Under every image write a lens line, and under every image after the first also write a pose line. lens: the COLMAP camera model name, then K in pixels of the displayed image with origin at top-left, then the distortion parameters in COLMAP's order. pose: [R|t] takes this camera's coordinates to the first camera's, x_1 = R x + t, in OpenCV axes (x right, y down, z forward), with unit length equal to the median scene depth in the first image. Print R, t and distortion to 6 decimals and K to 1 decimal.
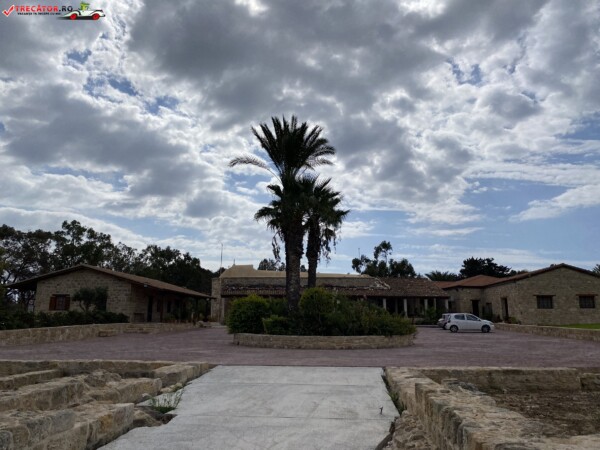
lens RADIAL K [[457.9, 0, 299.8], [0, 457.9, 208.9], [0, 0, 1]] dist [0.000359, 0.000013]
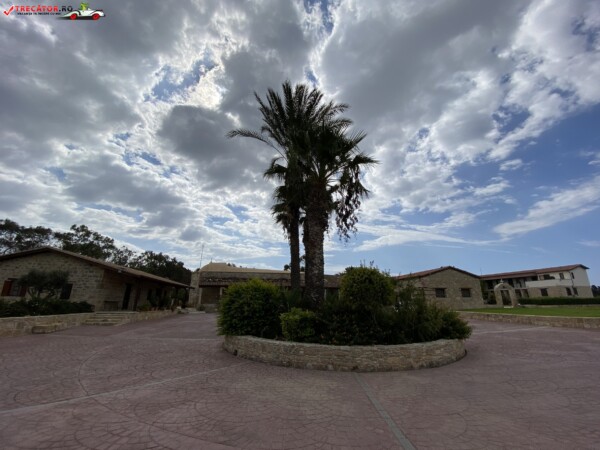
lens RADIAL K [[243.6, 0, 305.6], [0, 243.6, 202.6], [0, 0, 1]] dist [-0.002527, -0.000262]
pose [[0.972240, 0.088275, 0.216694, -0.031810], [-0.053413, 0.985382, -0.161768, 0.033573], [-0.227807, 0.145703, 0.962743, 0.153447]]
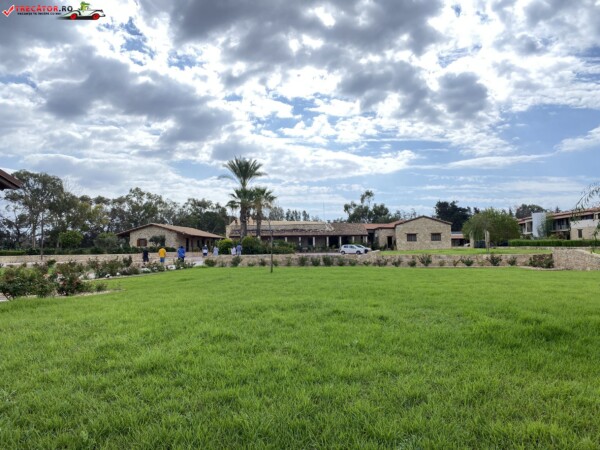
lens RADIAL K [[457.9, 0, 299.8], [0, 457.9, 208.9], [0, 0, 1]] dist [0.000359, 0.000013]
pose [[0.995502, -0.022082, -0.092131, 0.132928], [0.034846, 0.989634, 0.139319, -0.074559], [0.088100, -0.141903, 0.985952, -0.339117]]
